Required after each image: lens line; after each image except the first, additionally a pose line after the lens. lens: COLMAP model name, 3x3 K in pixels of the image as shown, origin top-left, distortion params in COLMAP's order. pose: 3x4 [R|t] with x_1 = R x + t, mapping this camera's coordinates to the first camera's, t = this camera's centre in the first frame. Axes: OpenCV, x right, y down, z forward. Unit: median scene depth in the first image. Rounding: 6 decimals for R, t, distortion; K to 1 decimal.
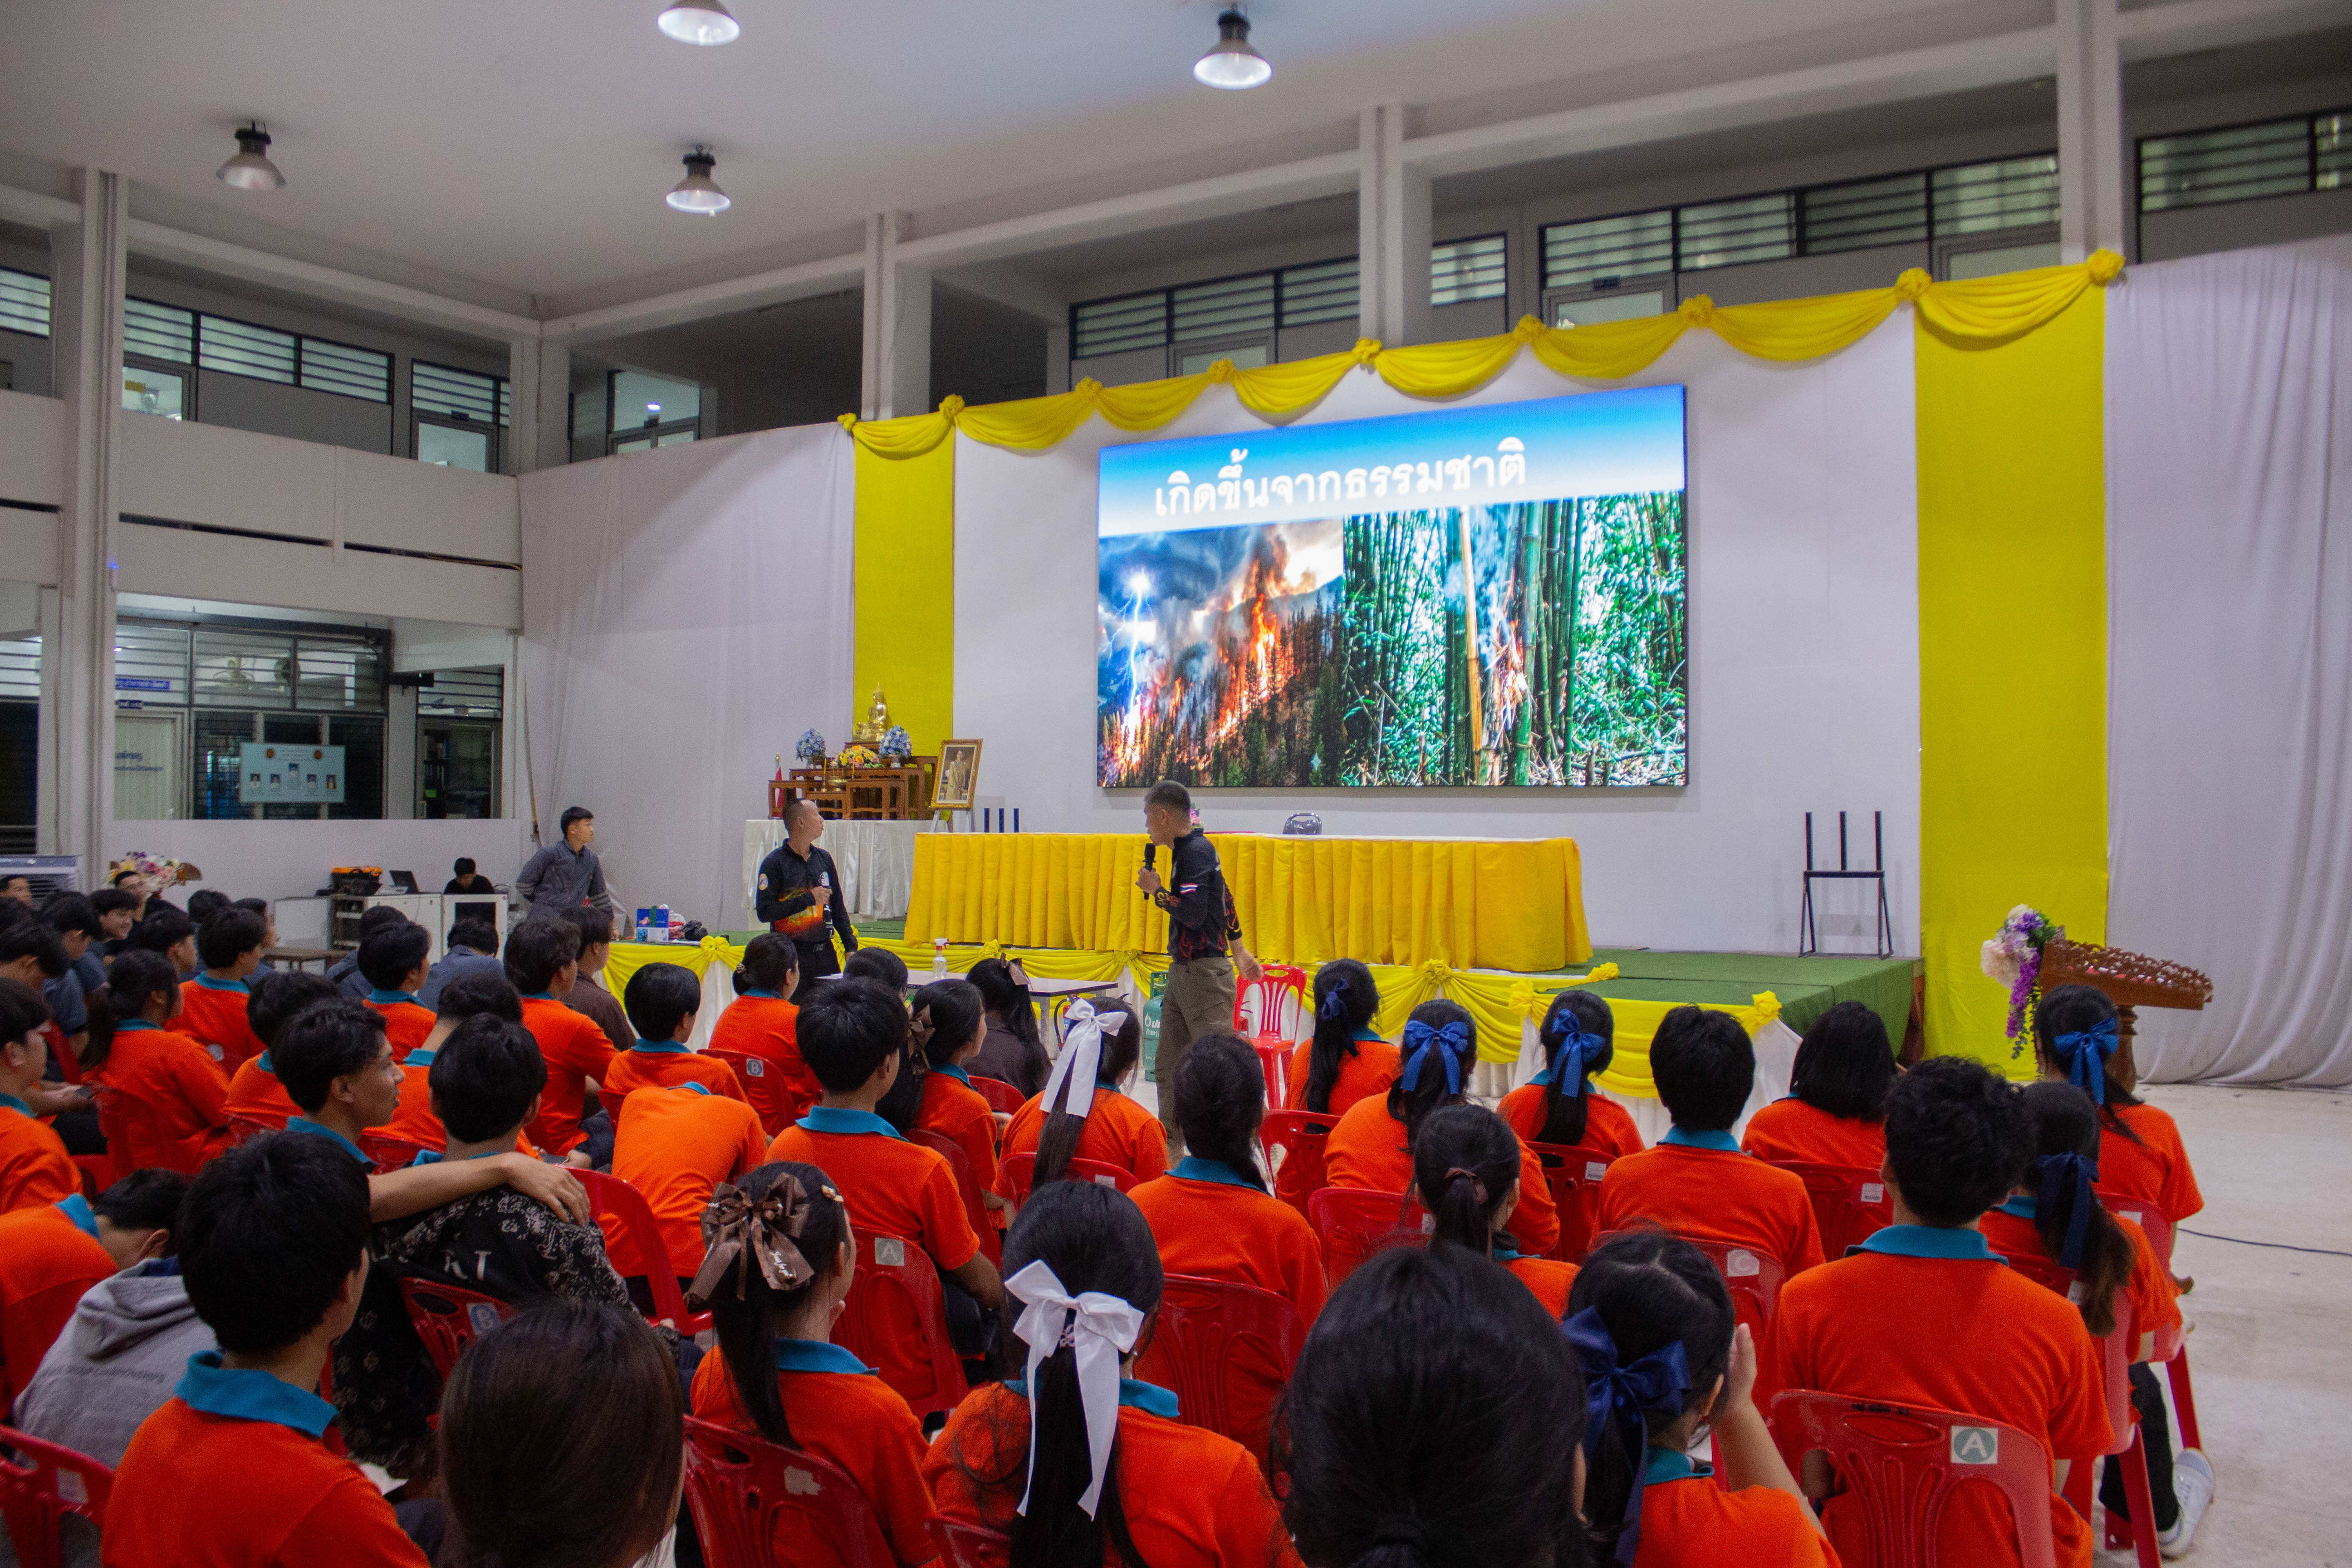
lens RADIAL K [[1934.9, 0, 1193.1], [0, 1934.9, 744.8], [0, 0, 1]] dist [-0.165128, 0.153736]
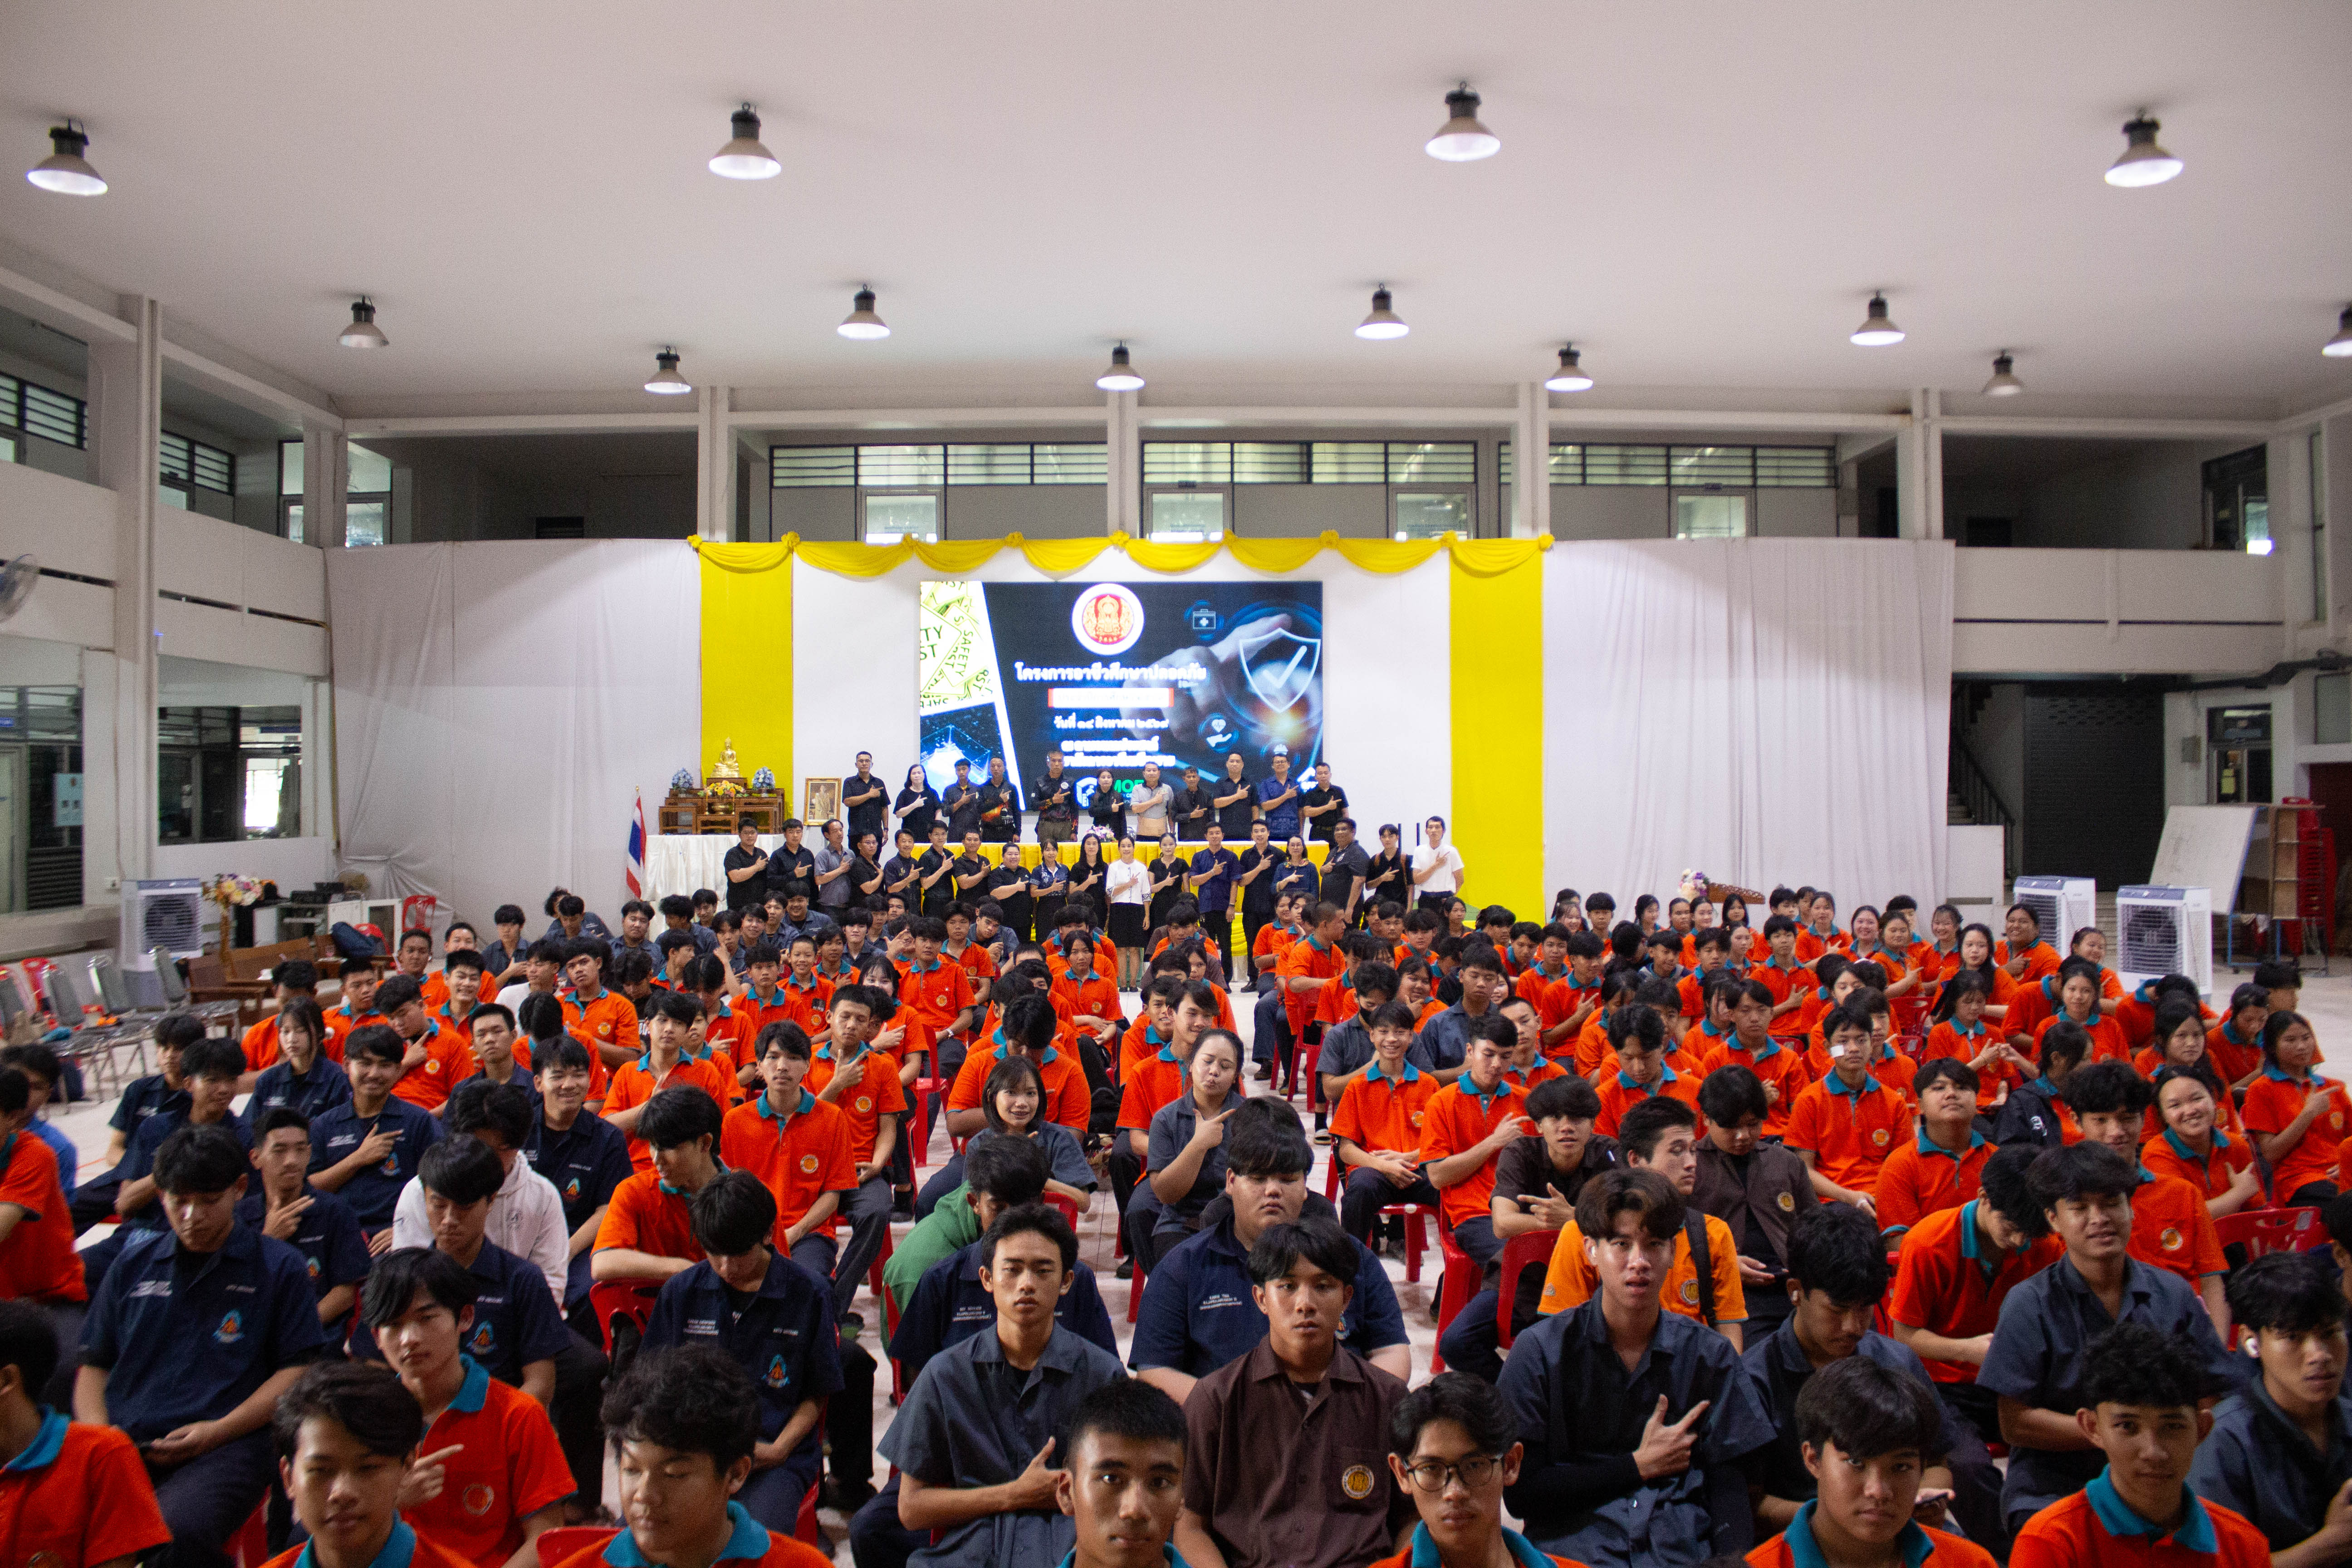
lens RADIAL K [[1934.9, 0, 1193.1], [0, 1934.9, 744.8], [0, 0, 1]] dist [-0.165128, 0.153736]
pose [[0.839920, 0.004987, 0.542687, -0.655285], [-0.010945, 0.999910, 0.007752, -0.040768], [-0.542600, -0.012451, 0.839899, -0.351503]]
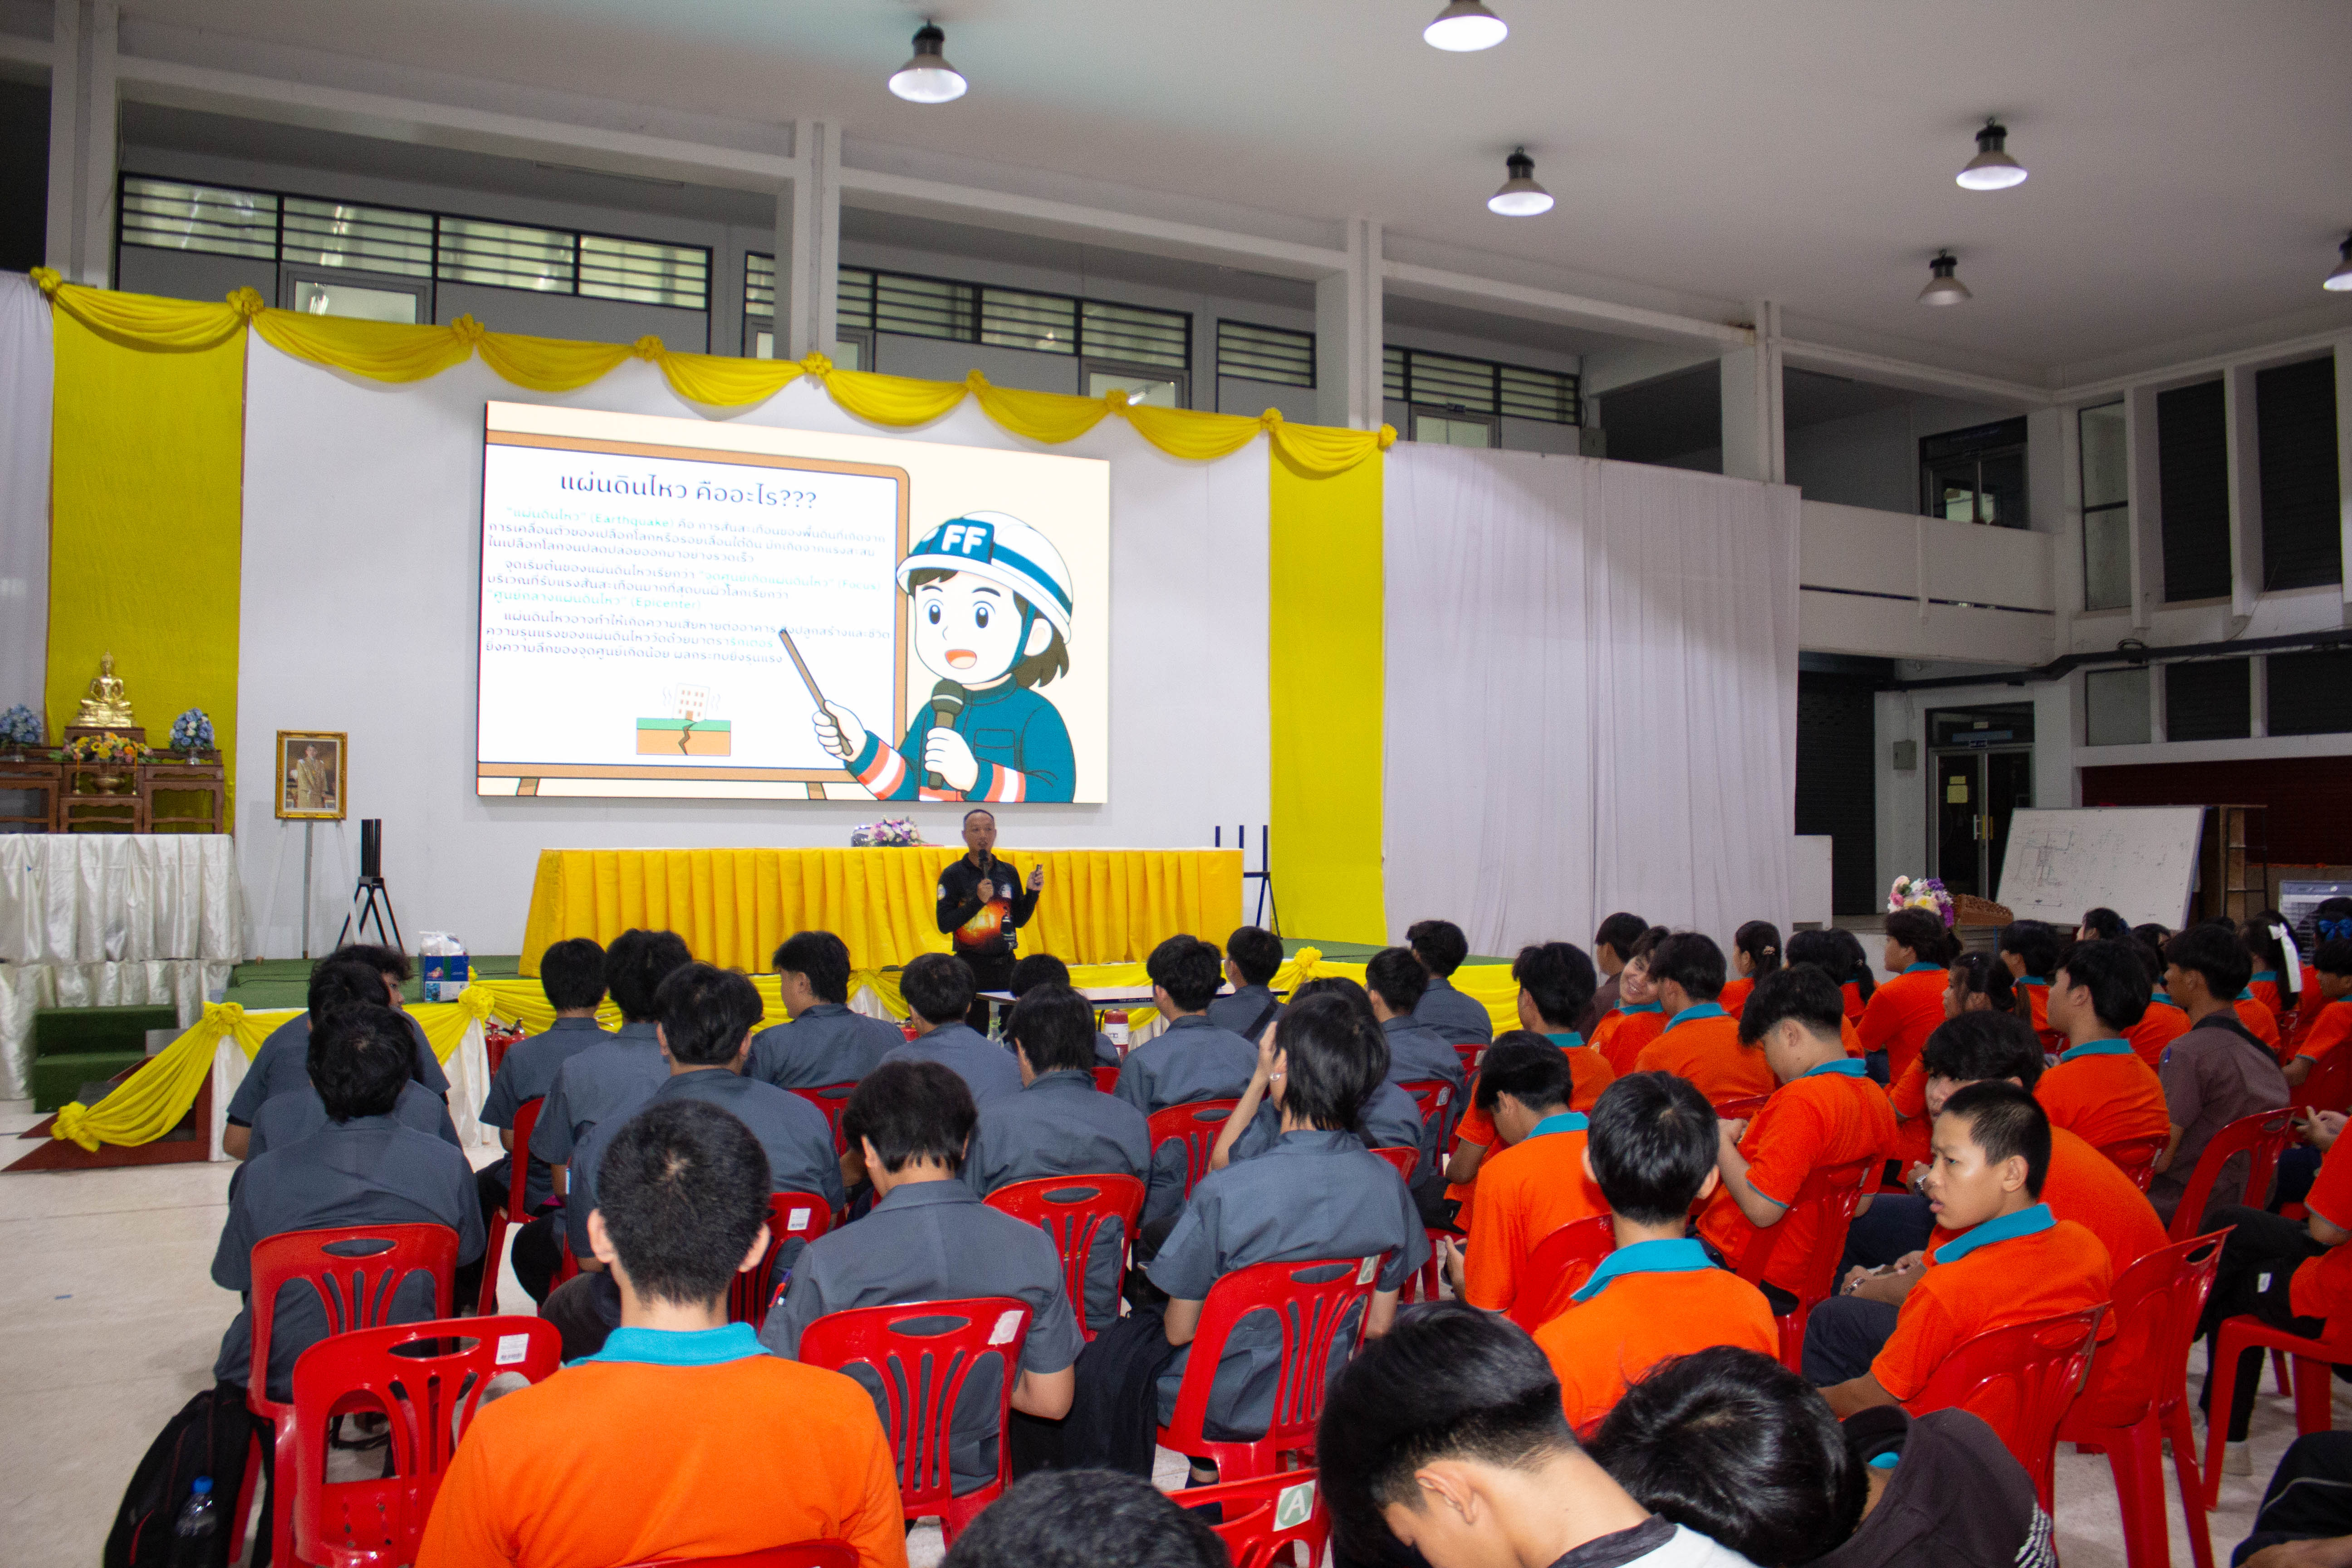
lens RADIAL K [[1934.9, 0, 1193.1], [0, 1934.9, 744.8], [0, 0, 1]] dist [-0.165128, 0.153736]
pose [[0.485393, 0.037012, 0.873512, -0.604977], [-0.029232, 0.999232, -0.026095, 0.011908], [-0.873807, -0.012868, 0.486102, 0.303487]]
